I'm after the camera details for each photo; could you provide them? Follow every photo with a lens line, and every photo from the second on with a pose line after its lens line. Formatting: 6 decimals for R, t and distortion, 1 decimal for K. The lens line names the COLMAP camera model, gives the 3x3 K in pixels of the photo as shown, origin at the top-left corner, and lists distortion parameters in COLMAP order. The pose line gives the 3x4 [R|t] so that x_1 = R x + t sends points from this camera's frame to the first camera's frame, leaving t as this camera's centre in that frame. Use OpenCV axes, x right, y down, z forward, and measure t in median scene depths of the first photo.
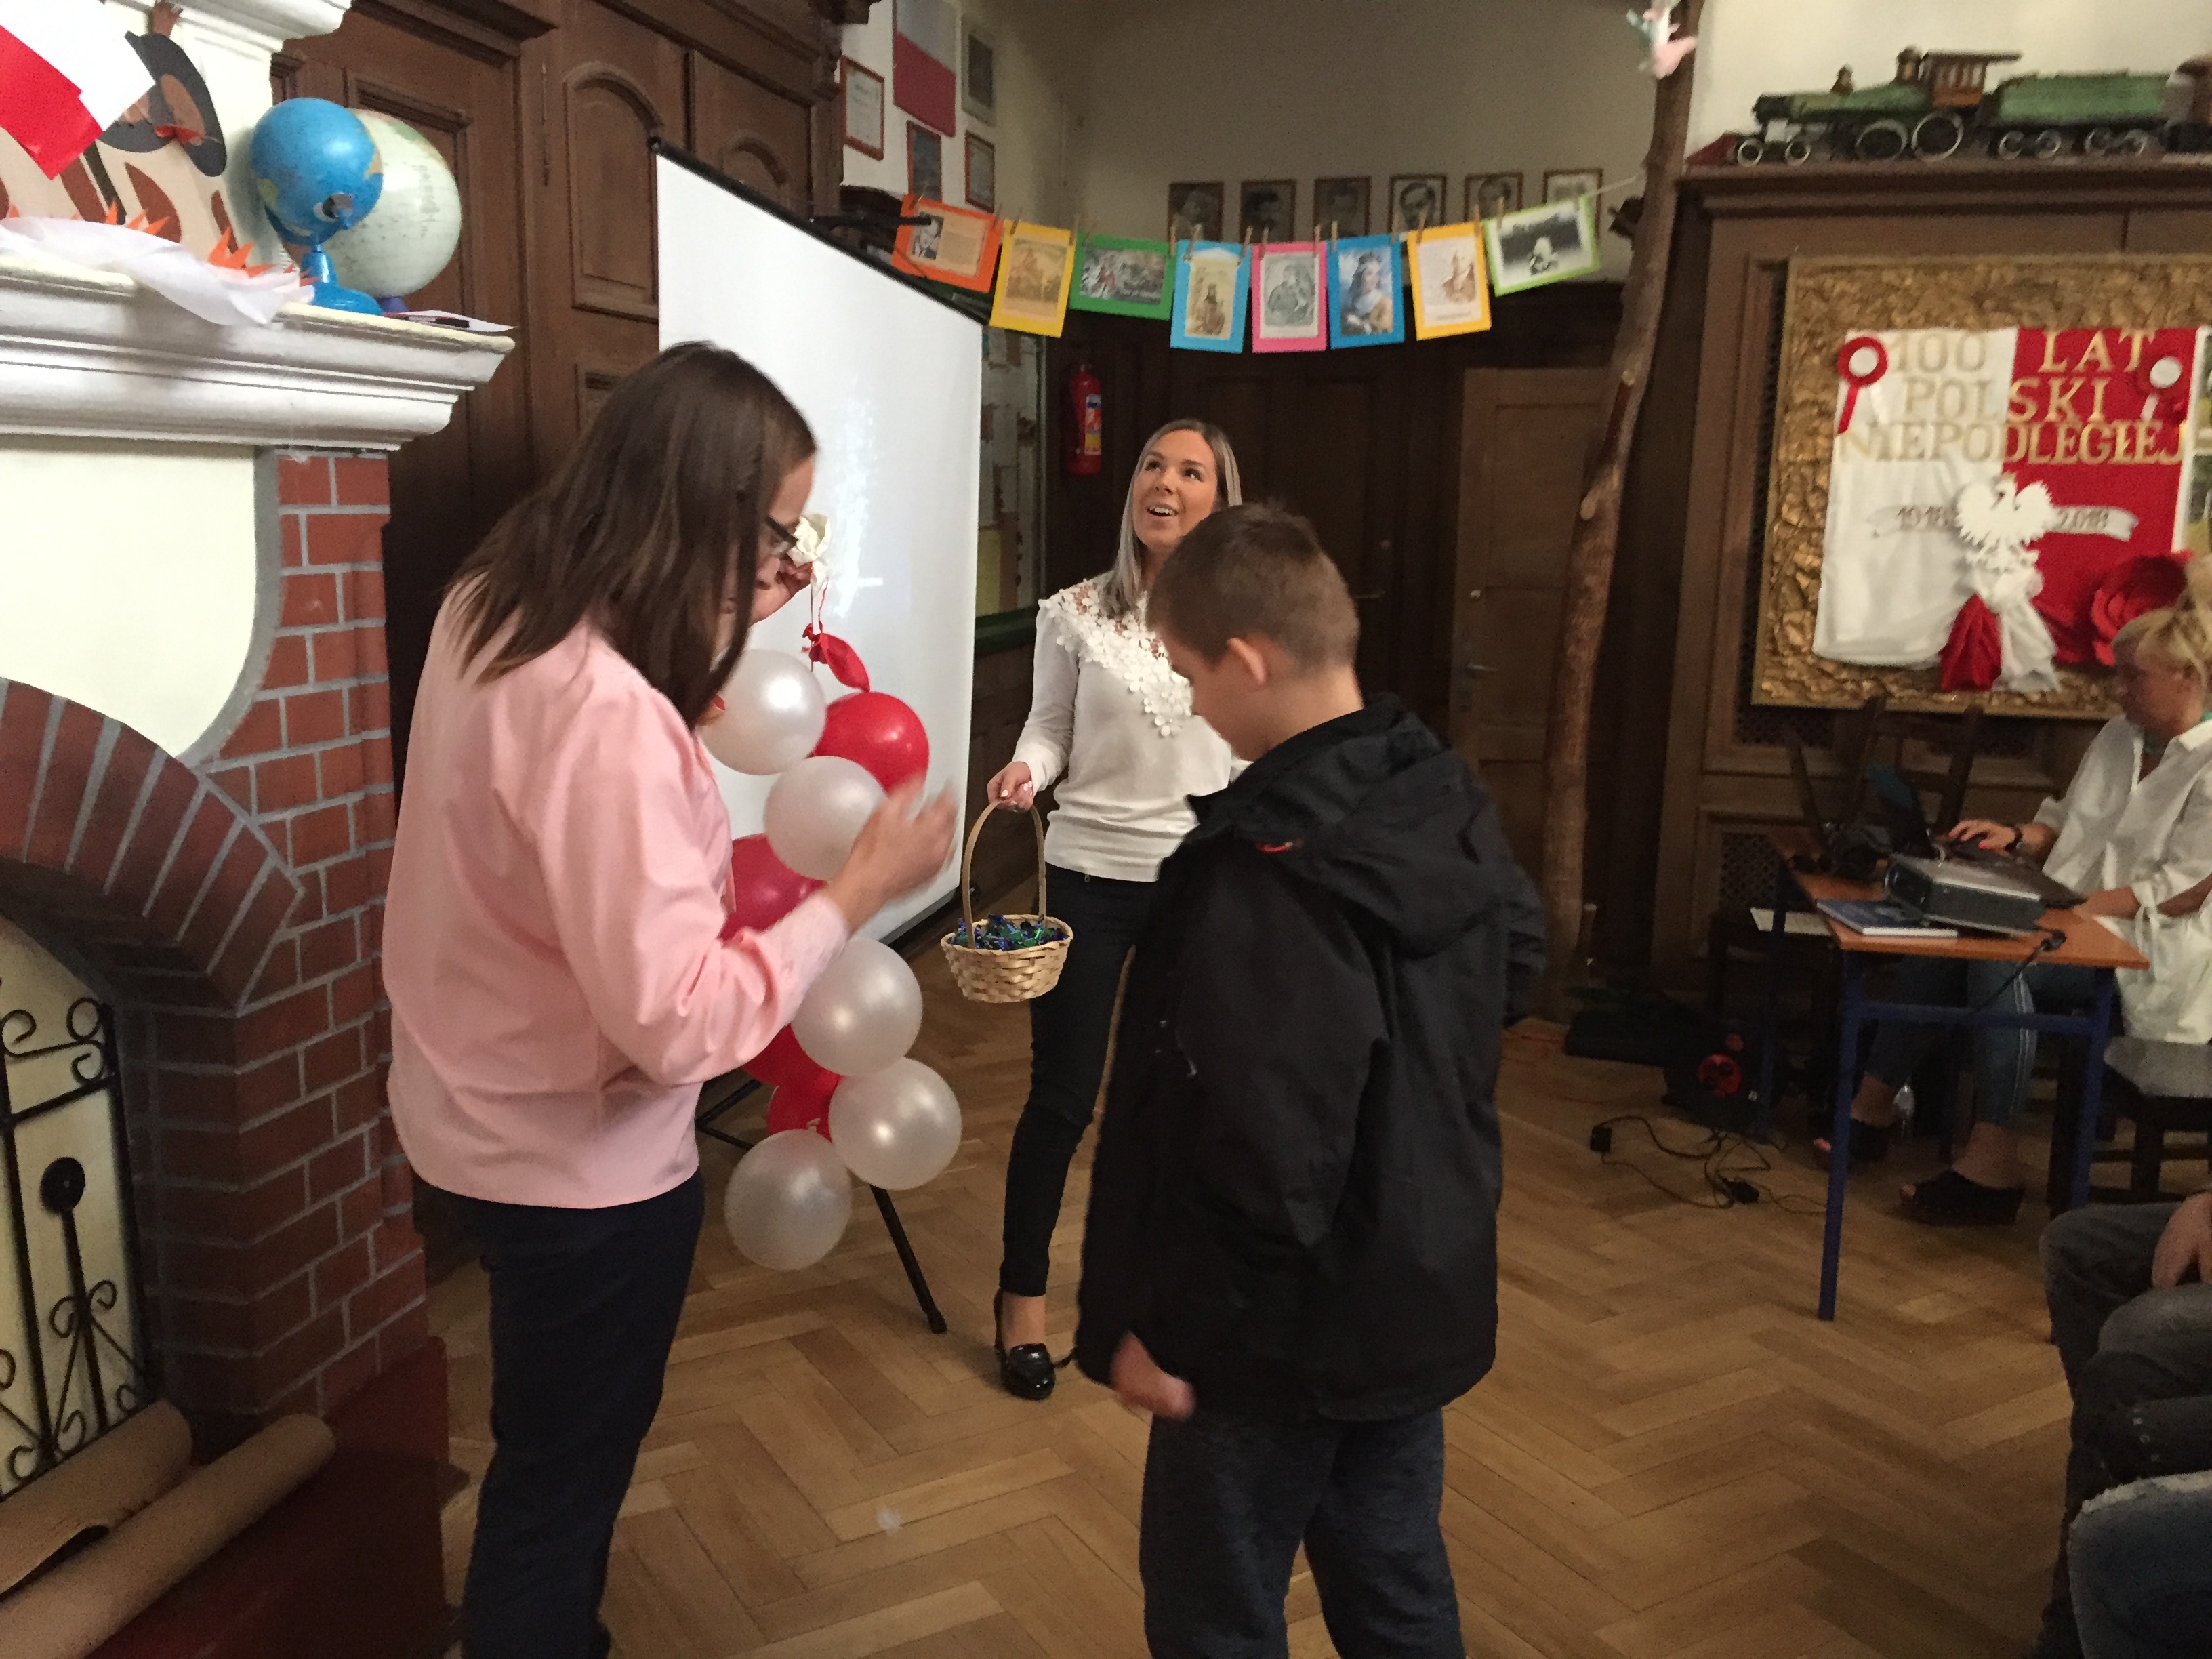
lens RADIAL K [[1901.1, 0, 1089.4], [0, 1901.1, 841.6], [0, 0, 1]] dist [0.070381, -0.106726]
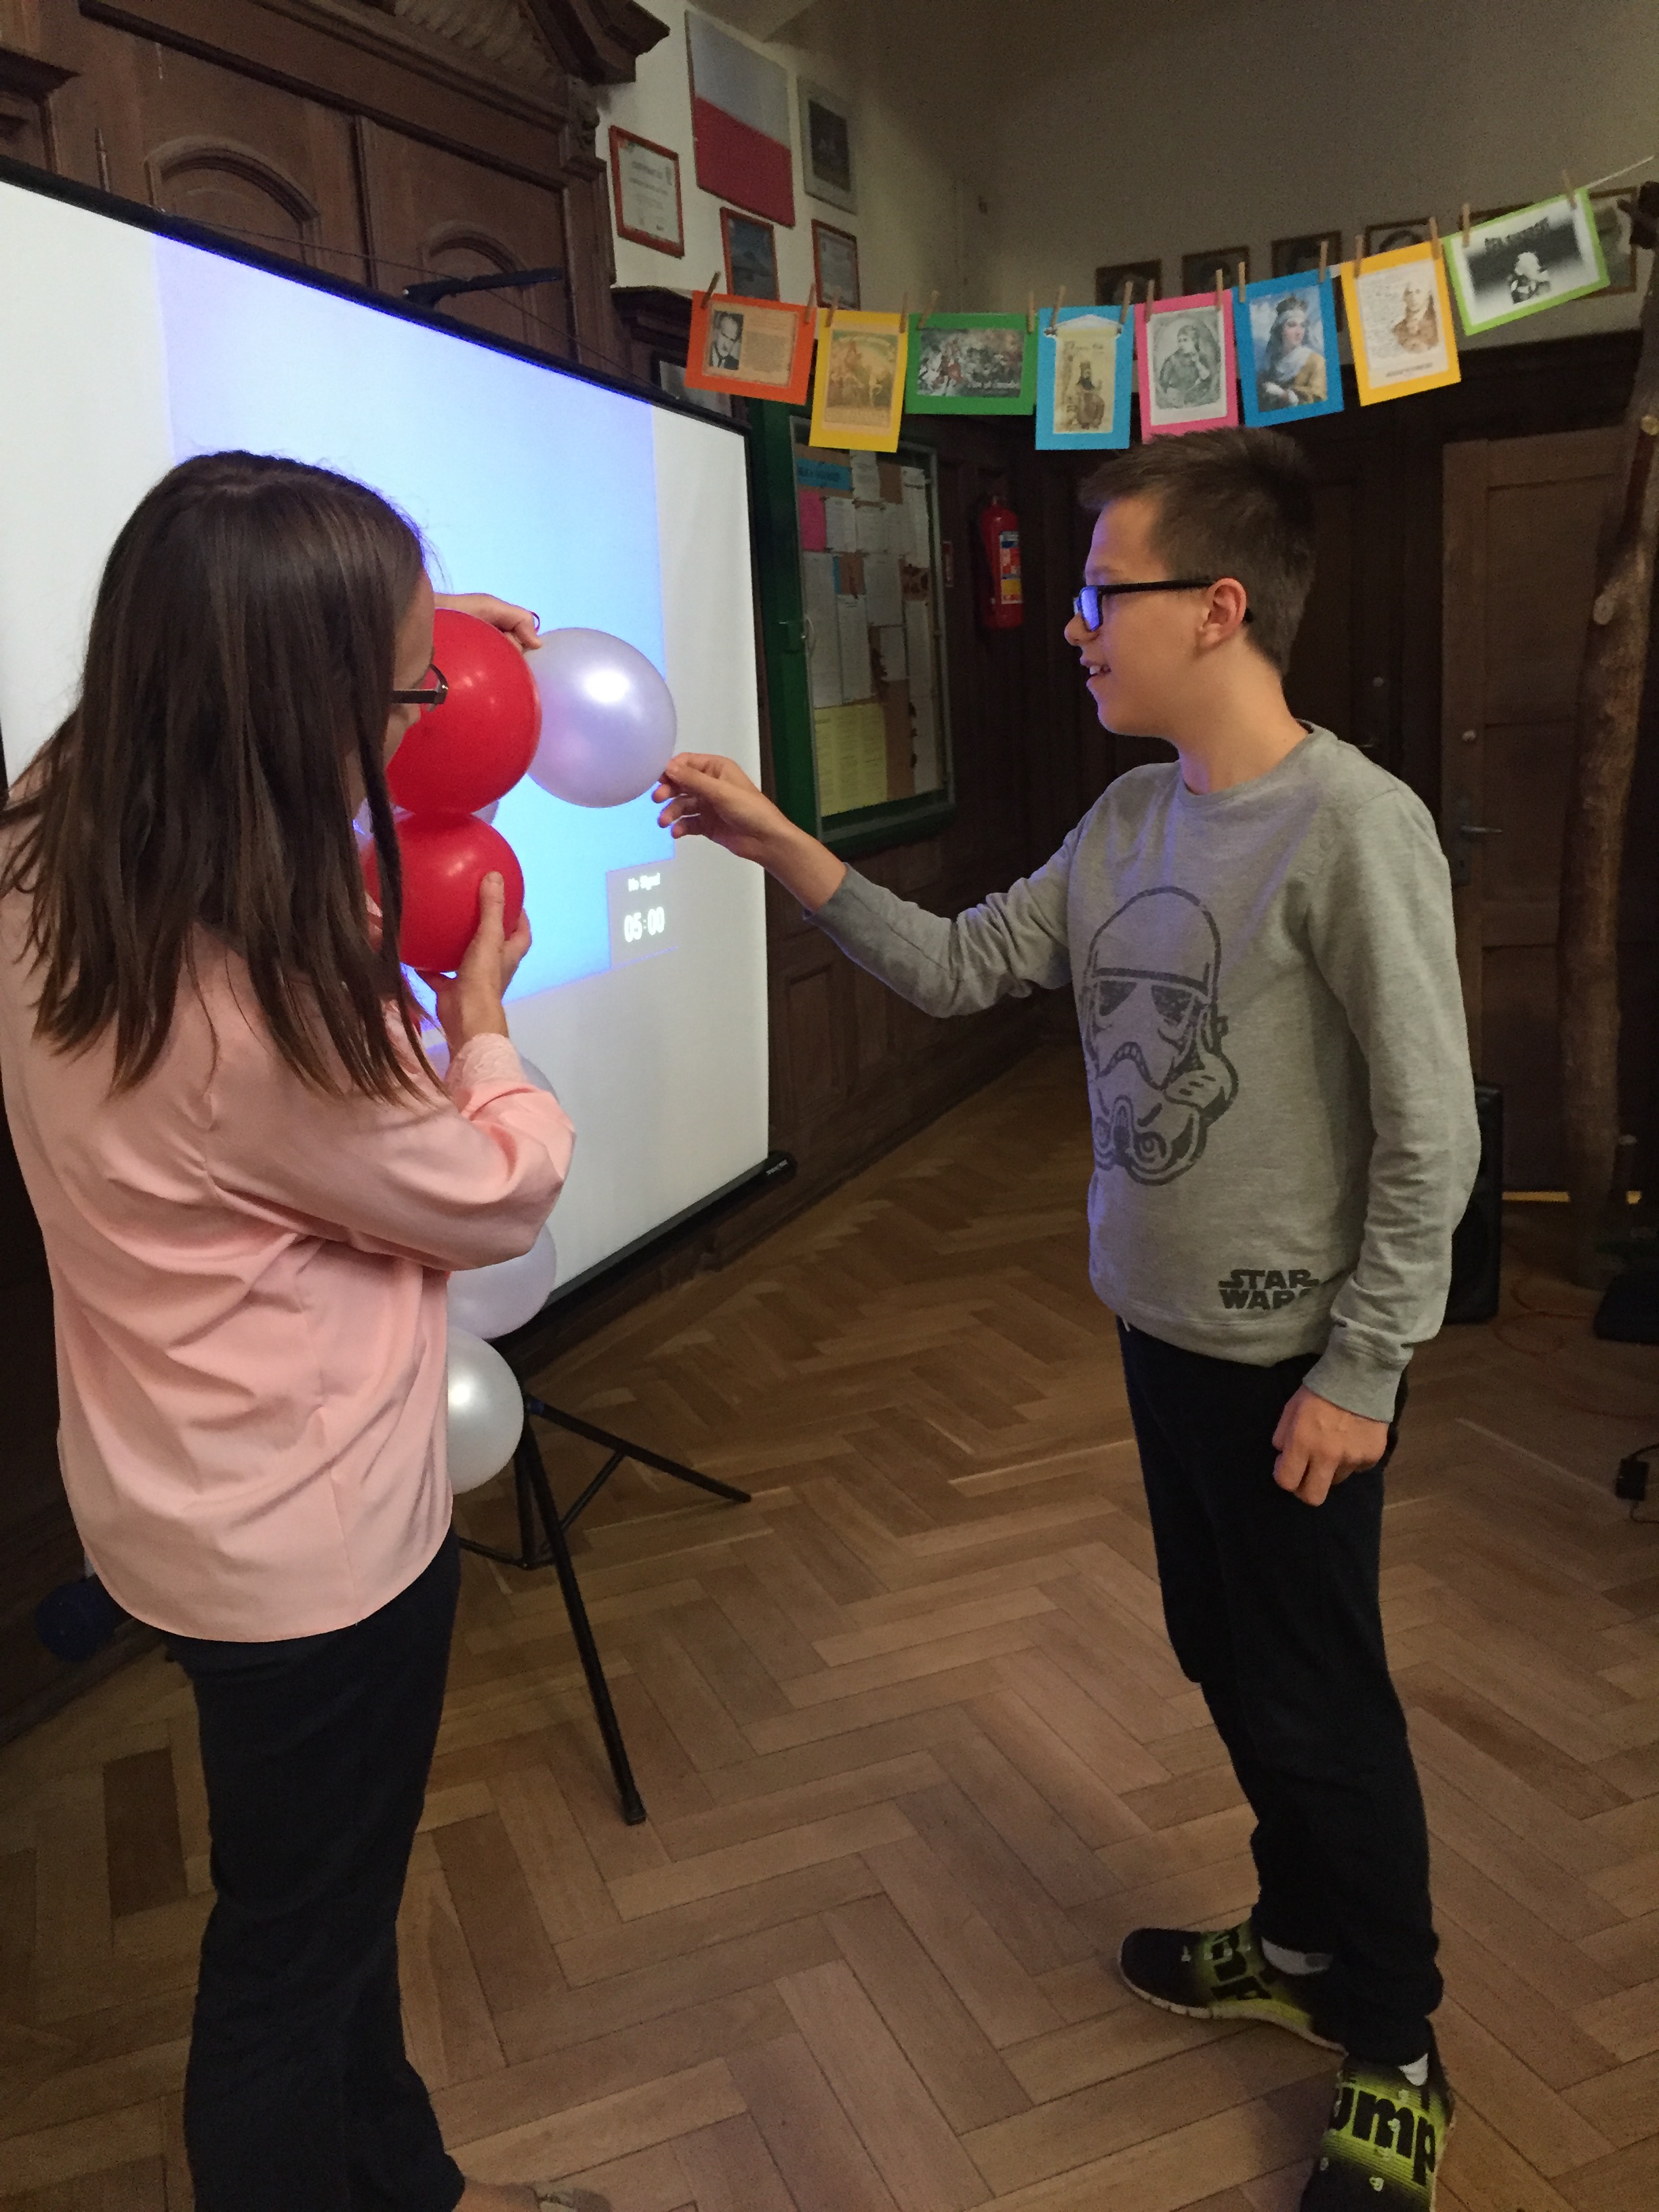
lens RADIAL K [[1901.1, 0, 839.9], [0, 1901.1, 1104.2], [0, 0, 1]] dist [0.070381, -0.106726]
pose [[0.984605, -0.043324, -0.169340, 0.084817], [0.050605, 0.997960, 0.038917, -0.025523], [0.167309, -0.046888, 0.984789, 0.199665]]
